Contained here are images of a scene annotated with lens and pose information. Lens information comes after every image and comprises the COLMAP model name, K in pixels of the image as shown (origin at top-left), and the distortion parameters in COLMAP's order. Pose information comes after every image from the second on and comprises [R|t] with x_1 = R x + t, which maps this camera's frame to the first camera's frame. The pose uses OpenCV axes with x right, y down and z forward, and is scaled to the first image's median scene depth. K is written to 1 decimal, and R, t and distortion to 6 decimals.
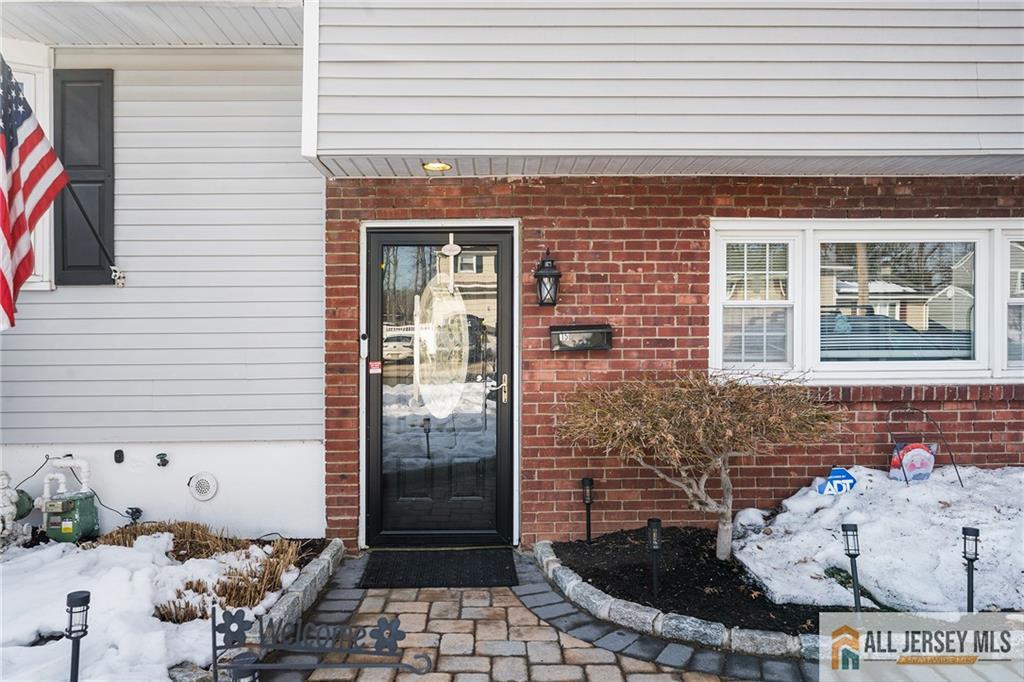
lens RADIAL K [[682.3, 0, 512.0], [0, 682.3, 341.0], [0, 0, 1]] dist [0.005087, -0.000119]
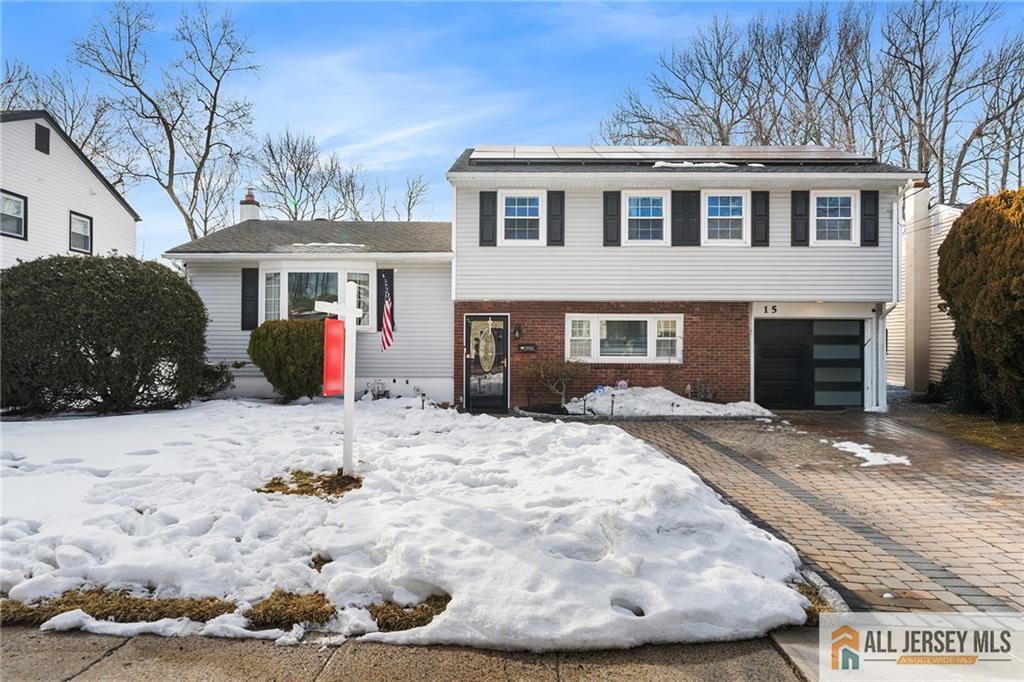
lens RADIAL K [[682.3, 0, 512.0], [0, 682.3, 341.0], [0, 0, 1]] dist [0.005087, -0.000119]
pose [[0.999049, 0.009314, -0.042586, 0.168487], [-0.009897, 0.999860, -0.013503, 0.006577], [0.042454, 0.013912, 0.999002, -2.415704]]
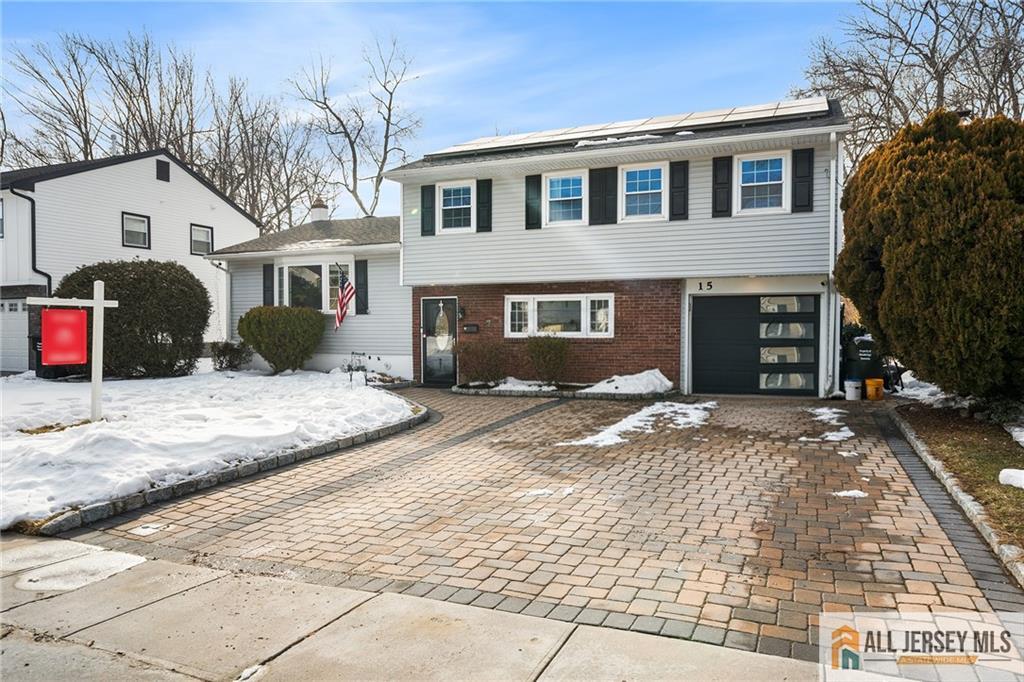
lens RADIAL K [[682.3, 0, 512.0], [0, 682.3, 341.0], [0, 0, 1]] dist [0.005087, -0.000119]
pose [[0.911495, 0.012309, -0.411127, 1.803422], [-0.004649, 0.999797, 0.019626, -0.009652], [0.411285, -0.015978, 0.911367, -2.254686]]
